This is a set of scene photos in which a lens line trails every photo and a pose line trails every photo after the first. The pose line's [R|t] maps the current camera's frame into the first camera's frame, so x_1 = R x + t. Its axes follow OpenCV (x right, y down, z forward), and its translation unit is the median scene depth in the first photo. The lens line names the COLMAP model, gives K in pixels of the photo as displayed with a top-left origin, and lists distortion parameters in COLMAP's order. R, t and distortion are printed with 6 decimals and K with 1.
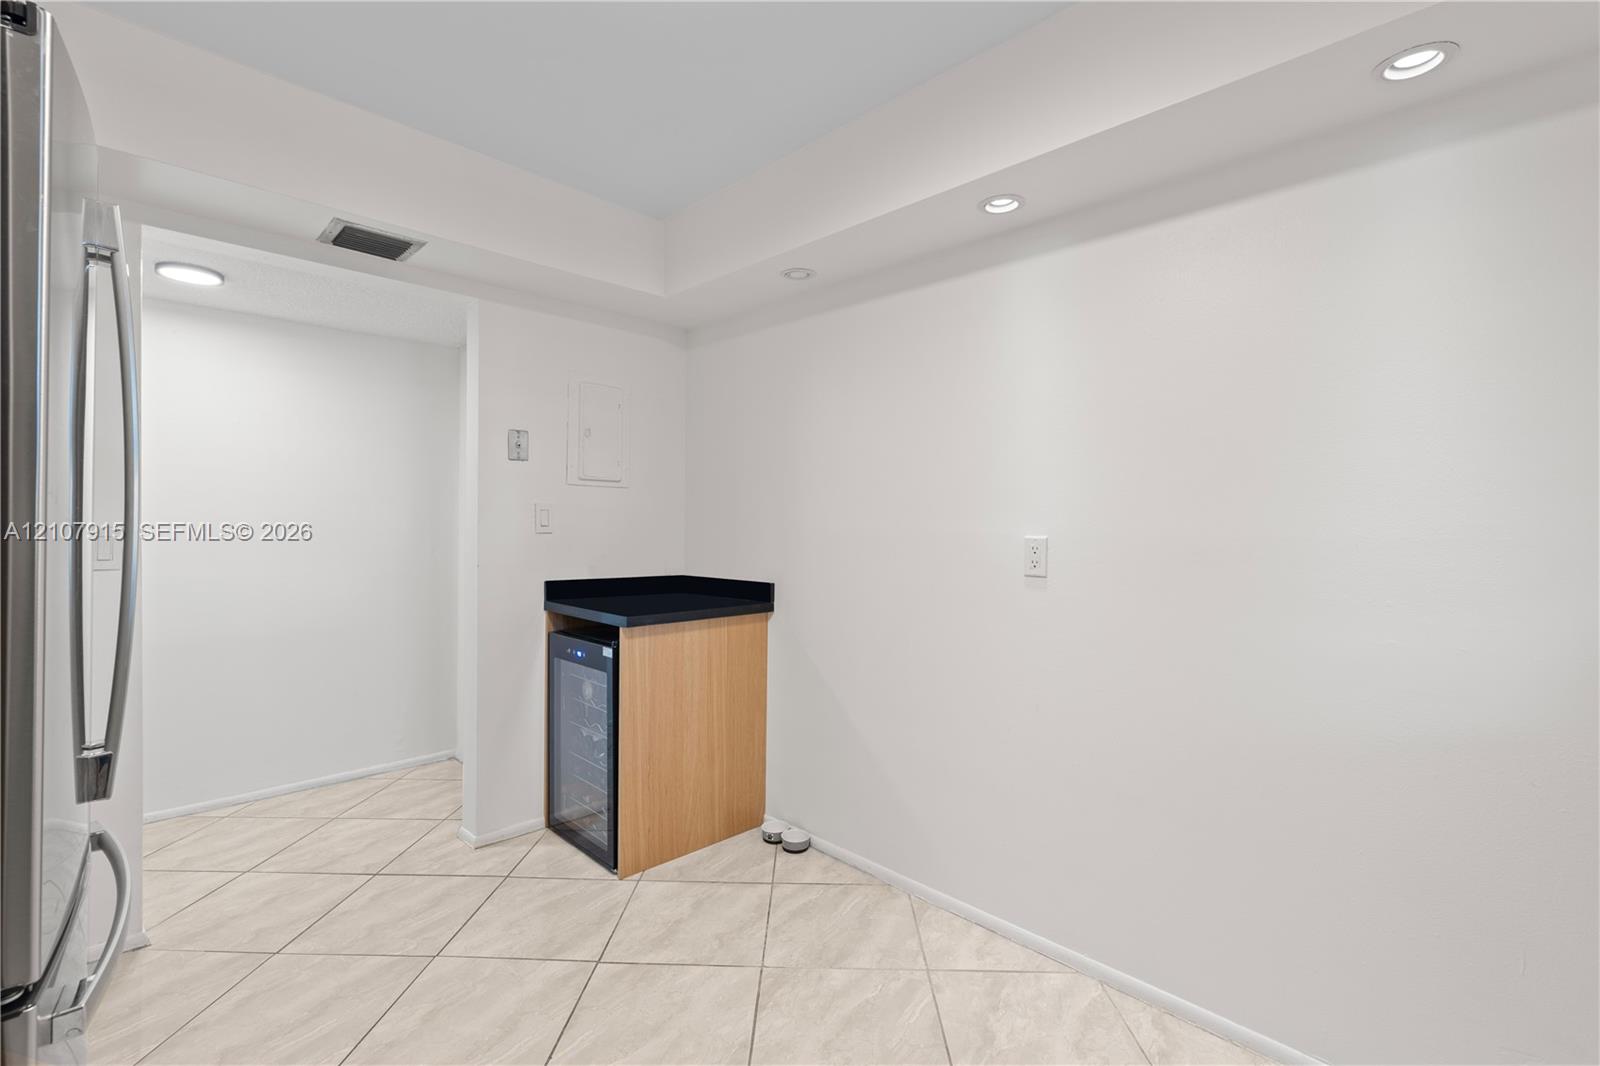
lens RADIAL K [[716.5, 0, 803.8], [0, 716.5, 527.9], [0, 0, 1]] dist [-0.007655, 0.002696]
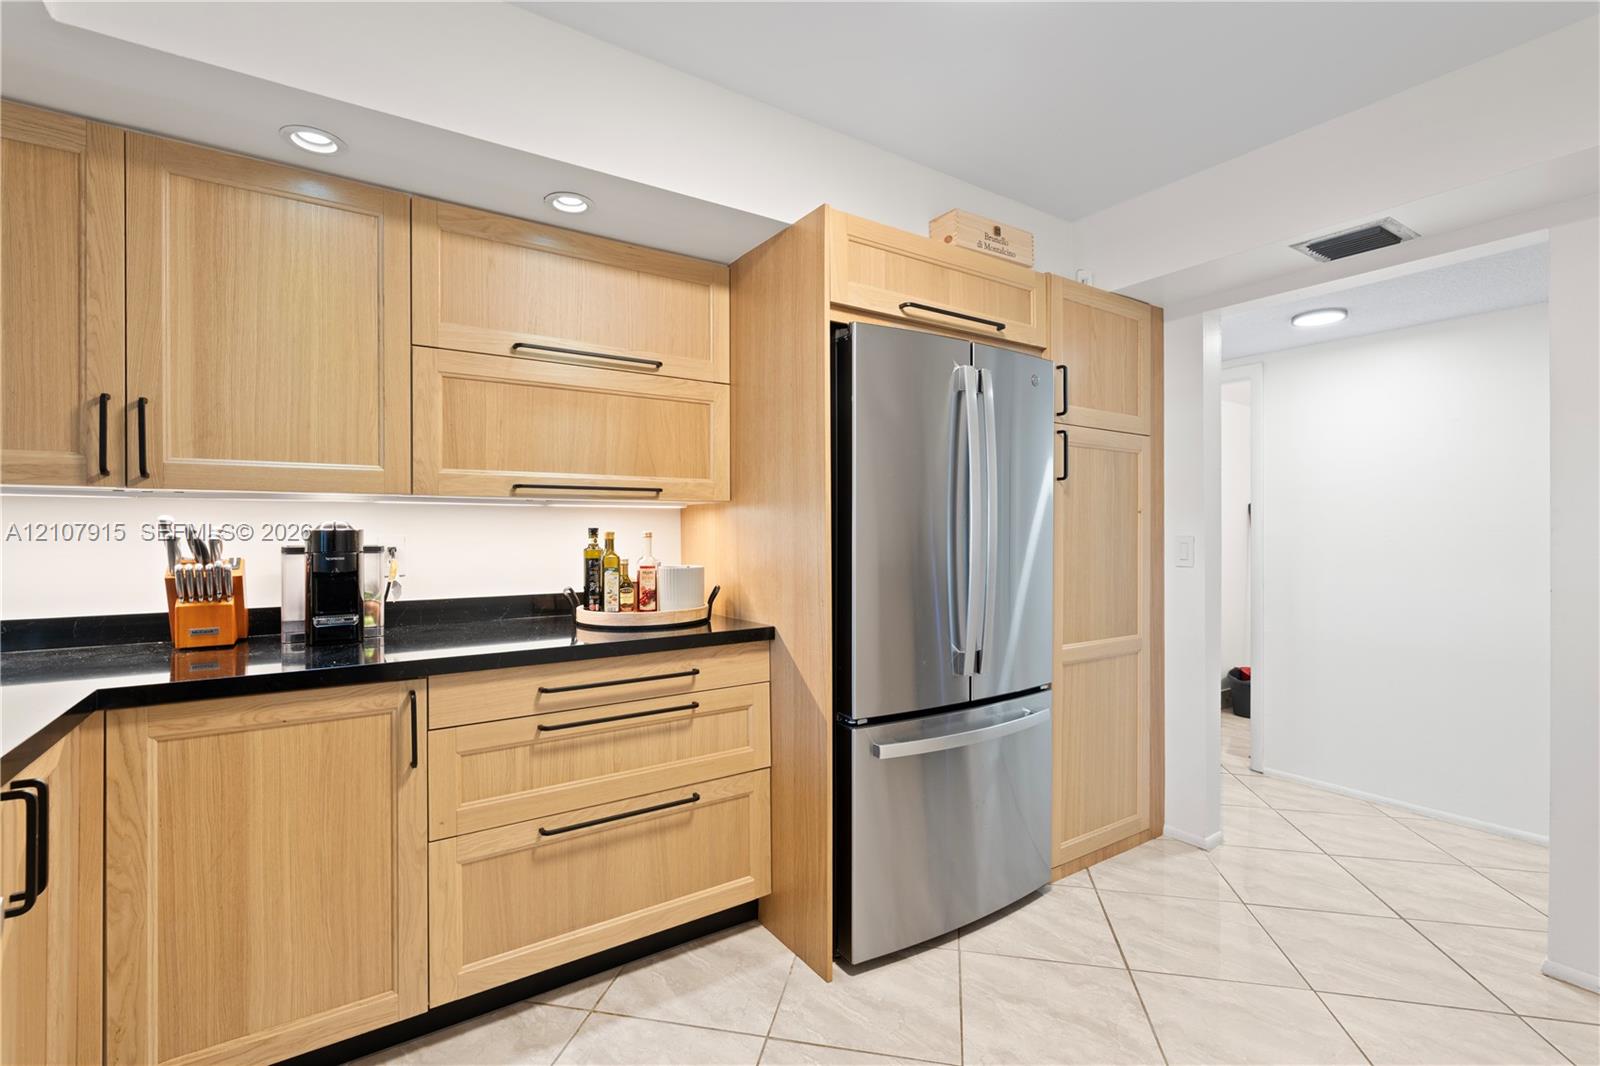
lens RADIAL K [[716.5, 0, 801.8], [0, 716.5, 531.3], [0, 0, 1]] dist [-0.007655, 0.002696]
pose [[-0.182515, -0.008172, -0.983169, 0.425567], [-0.008776, 0.999939, -0.006682, 0.003882], [0.983164, 0.007409, -0.182576, 0.395413]]
